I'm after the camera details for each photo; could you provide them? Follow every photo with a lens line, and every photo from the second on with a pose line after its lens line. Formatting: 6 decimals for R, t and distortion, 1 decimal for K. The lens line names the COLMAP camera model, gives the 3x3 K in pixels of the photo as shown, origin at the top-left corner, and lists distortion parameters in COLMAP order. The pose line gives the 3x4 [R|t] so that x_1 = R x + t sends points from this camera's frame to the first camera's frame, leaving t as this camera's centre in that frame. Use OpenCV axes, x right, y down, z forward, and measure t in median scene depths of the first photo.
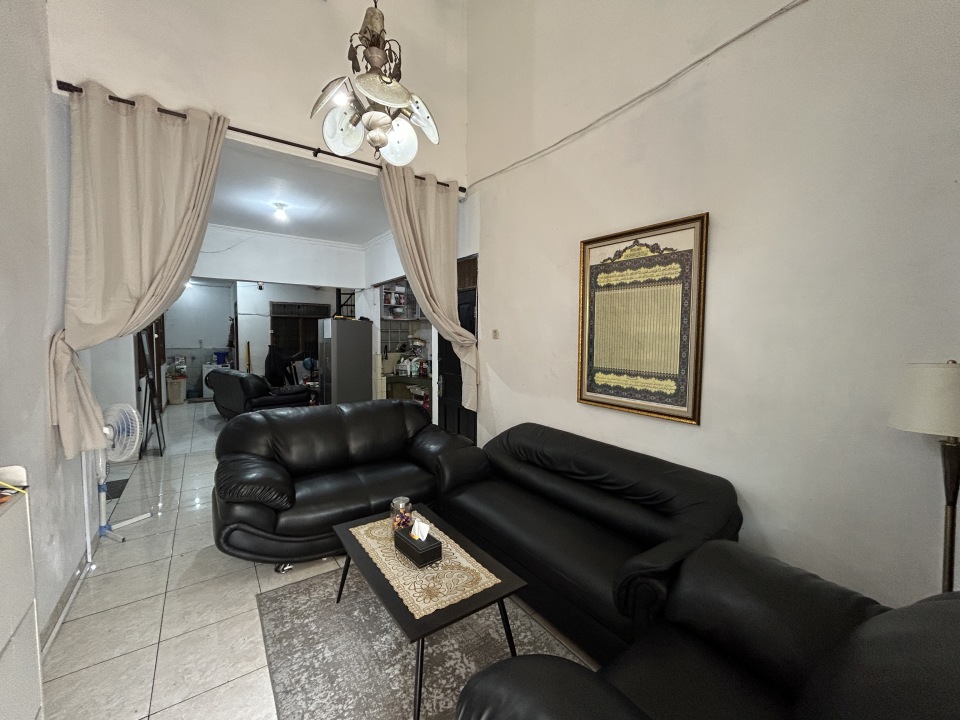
lens RADIAL K [[391.2, 0, 476.2], [0, 391.2, 357.7], [0, 0, 1]] dist [-0.000915, 0.000985]
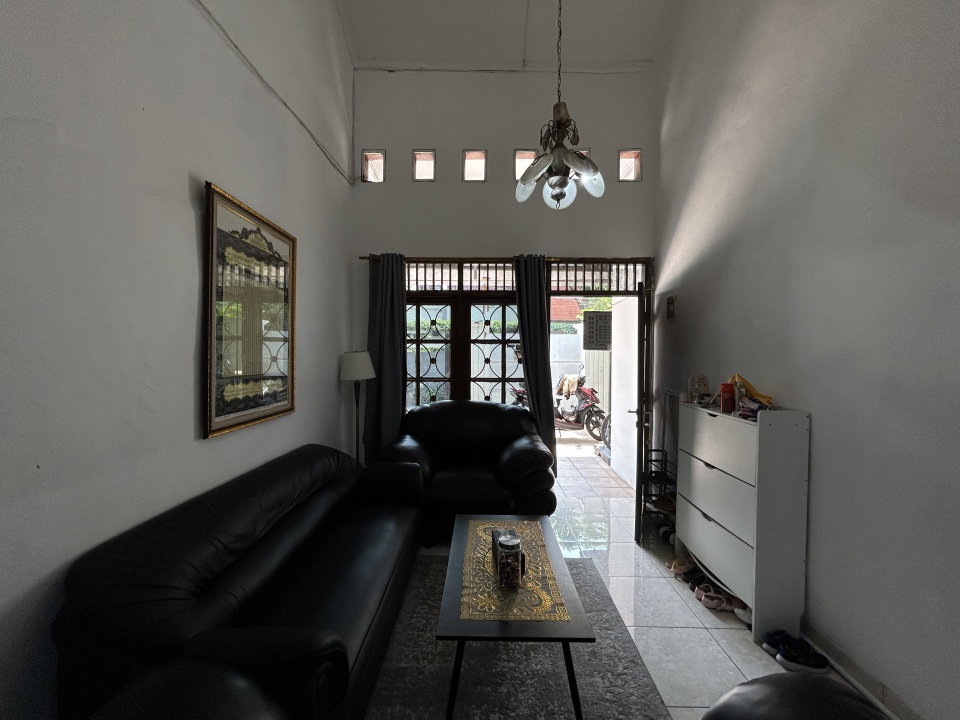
lens RADIAL K [[391.2, 0, 479.3], [0, 391.2, 358.2], [0, 0, 1]] dist [-0.000915, 0.000985]
pose [[-0.811310, -0.017588, 0.584351, -0.199210], [0.023199, 0.997791, 0.062242, -0.018288], [-0.584155, 0.064054, -0.809110, 0.549339]]
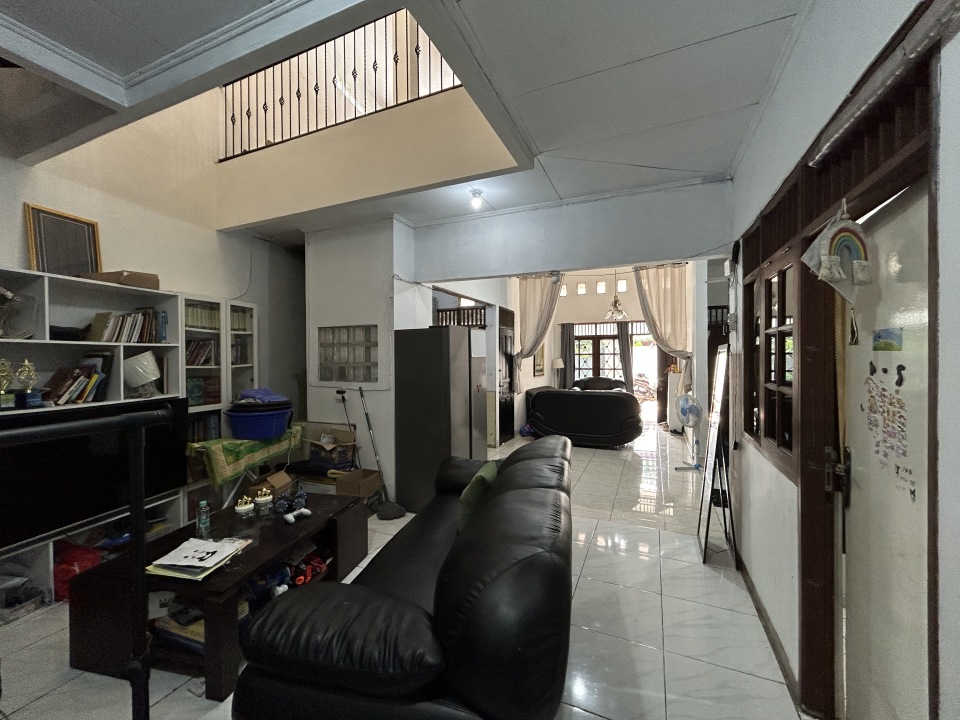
lens RADIAL K [[391.2, 0, 479.3], [0, 391.2, 360.0], [0, 0, 1]] dist [-0.000915, 0.000985]
pose [[-0.516998, -0.008655, 0.855943, -0.940388], [0.049307, 0.997987, 0.039873, -0.070442], [-0.854565, 0.062819, -0.515531, 1.304831]]
